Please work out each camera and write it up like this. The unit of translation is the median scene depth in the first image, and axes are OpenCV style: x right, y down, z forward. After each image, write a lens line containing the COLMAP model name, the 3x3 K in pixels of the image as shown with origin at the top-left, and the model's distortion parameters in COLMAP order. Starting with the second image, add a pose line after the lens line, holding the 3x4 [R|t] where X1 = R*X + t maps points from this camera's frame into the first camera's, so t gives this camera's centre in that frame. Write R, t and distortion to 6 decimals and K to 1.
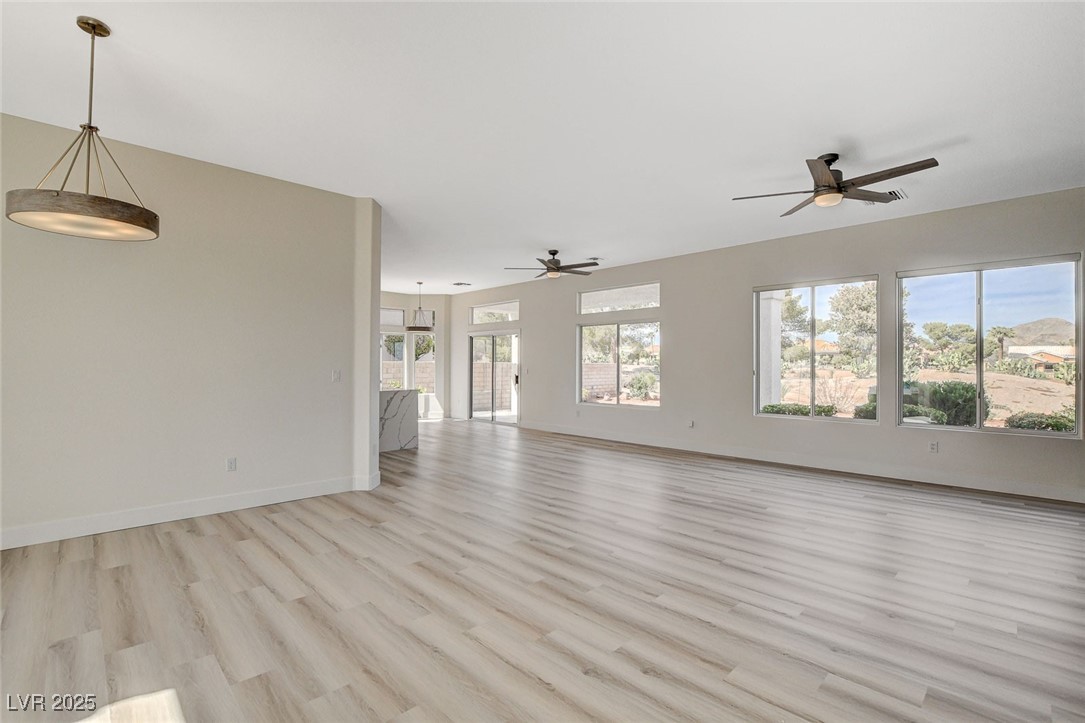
lens RADIAL K [[490.7, 0, 544.9], [0, 490.7, 363.5], [0, 0, 1]] dist [-0.026144, 0.000396]
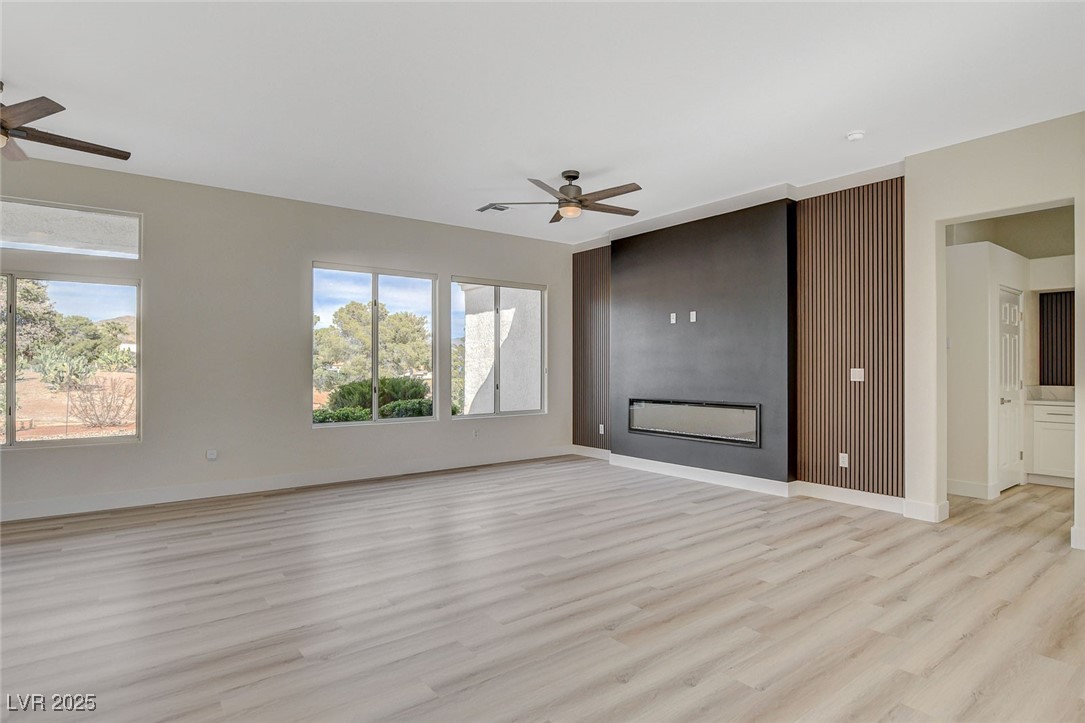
lens RADIAL K [[576.9, 0, 542.5], [0, 576.9, 361.5], [0, 0, 1]] dist [-0.019148, 0.000225]
pose [[0.123018, 0.004662, 0.992393, -0.464458], [-0.003745, 0.999984, -0.004234, 0.004960], [-0.992397, -0.003196, 0.123033, 0.580245]]
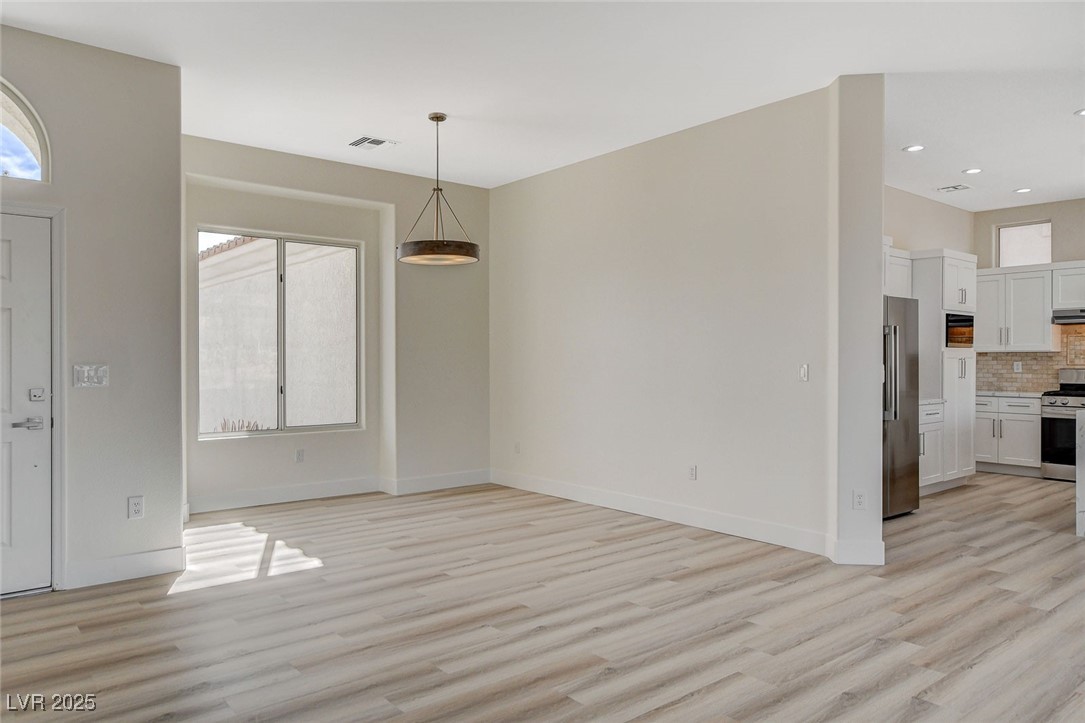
lens RADIAL K [[745.0, 0, 542.5], [0, 745.0, 361.5], [0, 0, 1]] dist [0.003424, 0.007923]
pose [[-0.082402, -0.000398, -0.996599, 0.477195], [0.002706, 0.999996, -0.000623, 0.007794], [0.996596, -0.002748, -0.082401, 0.578839]]
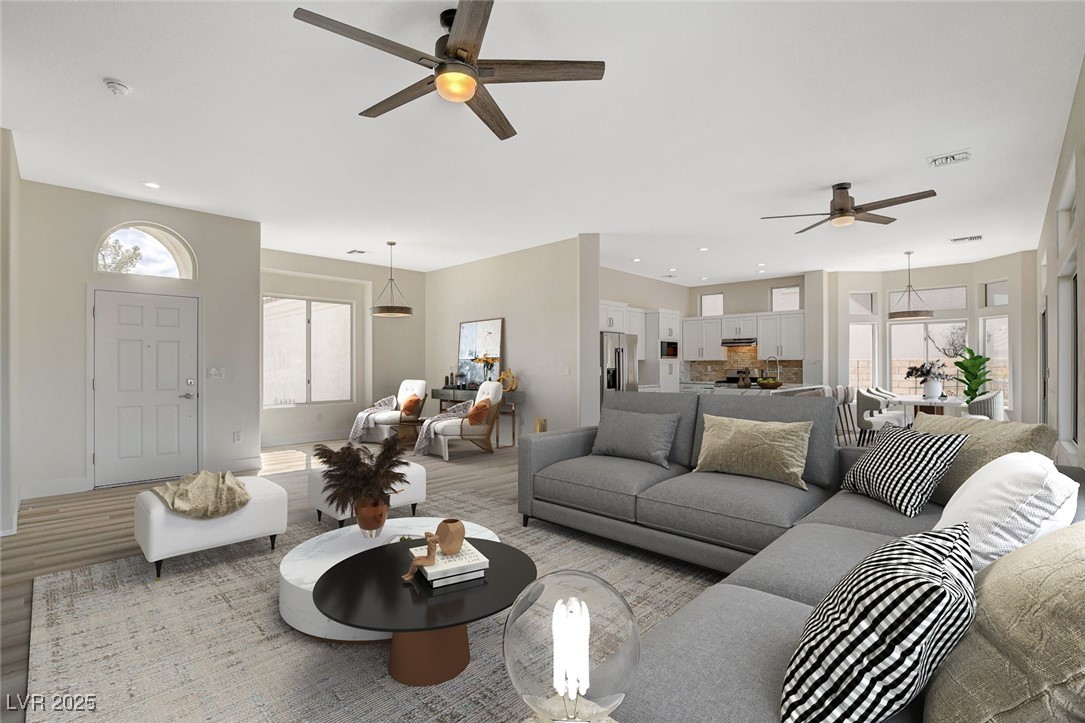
lens RADIAL K [[503.0, 0, 543.9], [0, 503.0, 364.8], [0, 0, 1]] dist [-0.025874, 0.000764]
pose [[0.029883, -0.003397, -0.999548, 0.791552], [0.004820, 0.999983, -0.003255, 0.009440], [0.999542, -0.004721, 0.029899, 0.702848]]
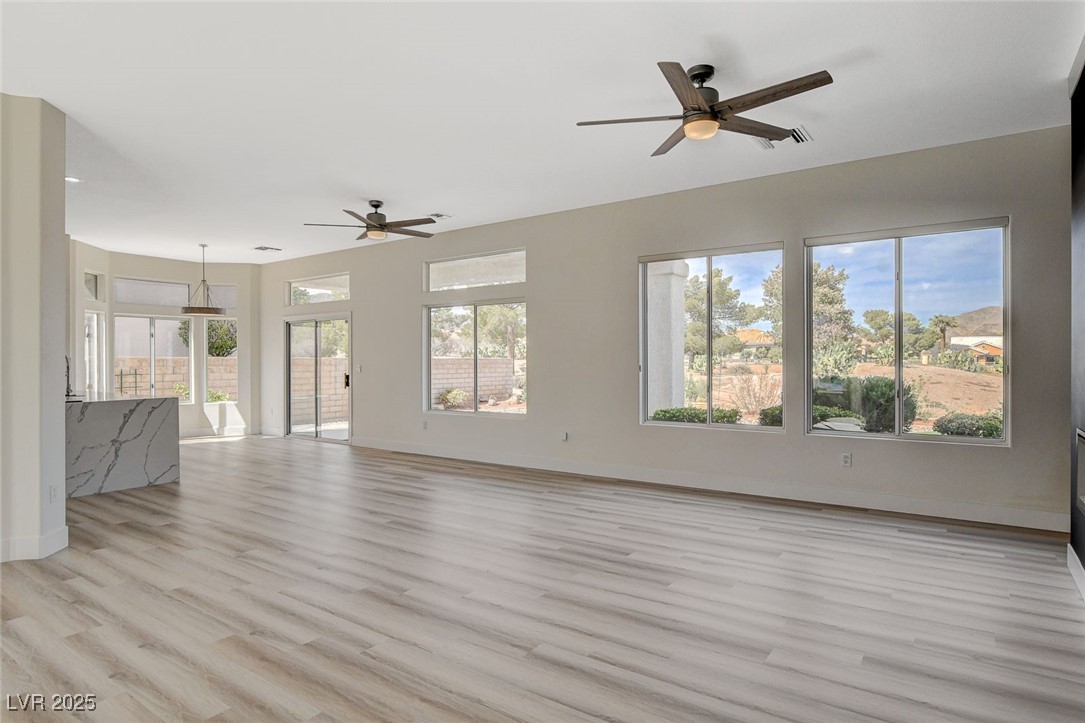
lens RADIAL K [[607.9, 0, 543.4], [0, 607.9, 364.1], [0, 0, 1]] dist [-0.013657, 0.000869]
pose [[0.984764, -0.007806, 0.173719, 0.123308], [0.006291, 0.999937, 0.009267, 0.002638], [-0.173780, -0.008032, 0.984752, 0.092515]]
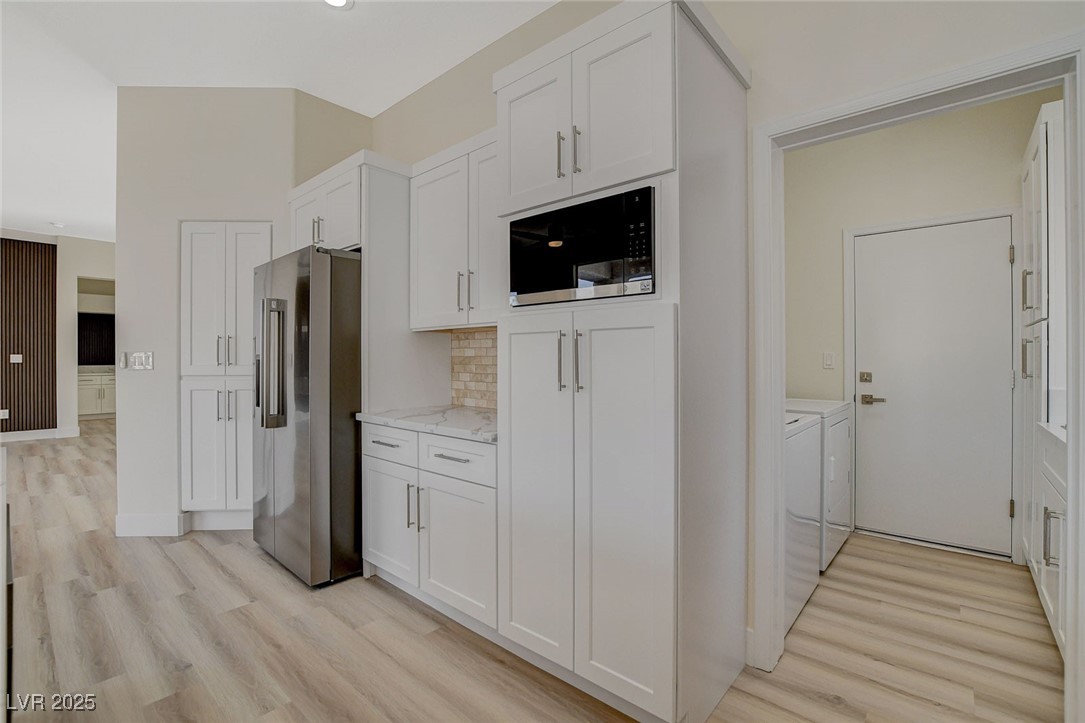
lens RADIAL K [[481.5, 0, 542.5], [0, 481.5, 361.5], [0, 0, 1]] dist [-0.024508, 0.000343]
pose [[-0.997109, -0.003439, -0.075909, -0.710900], [-0.003579, 0.999992, 0.001703, 0.019270], [0.075902, 0.001970, -0.997113, 1.397072]]
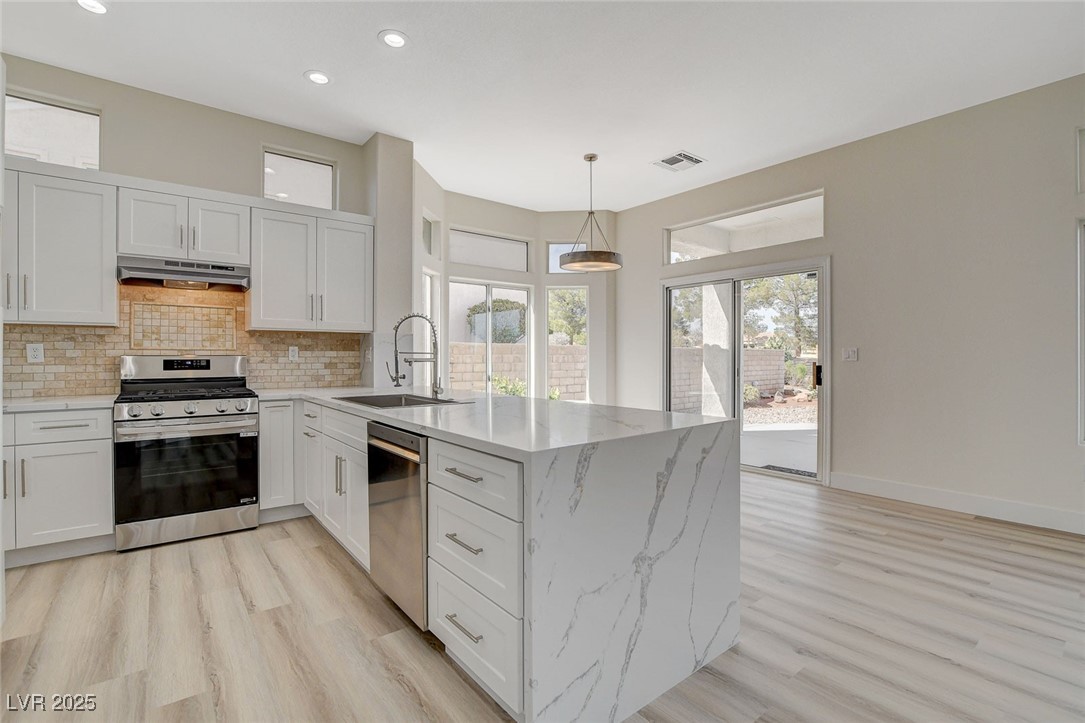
lens RADIAL K [[495.6, 0, 544.0], [0, 495.6, 357.9], [0, 0, 1]] dist [-0.027203, 0.001239]
pose [[0.994199, -0.004115, -0.107474, -0.414513], [0.004726, 0.999974, 0.005427, 0.024275], [0.107449, -0.005903, 0.994193, 0.914152]]
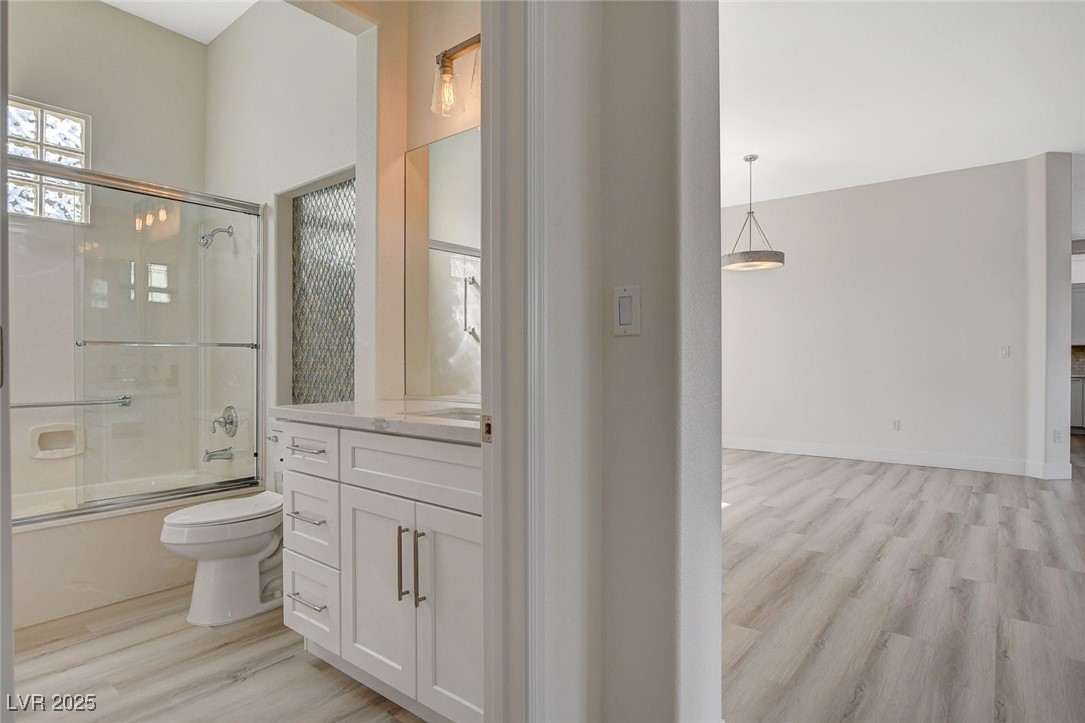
lens RADIAL K [[583.9, 0, 542.5], [0, 583.9, 361.5], [0, 0, 1]] dist [-0.017256, -0.000152]
pose [[0.121634, -0.004212, -0.992566, 0.467943], [0.003485, 0.999987, -0.003816, 0.036548], [0.992569, -0.002995, 0.121647, -0.035648]]
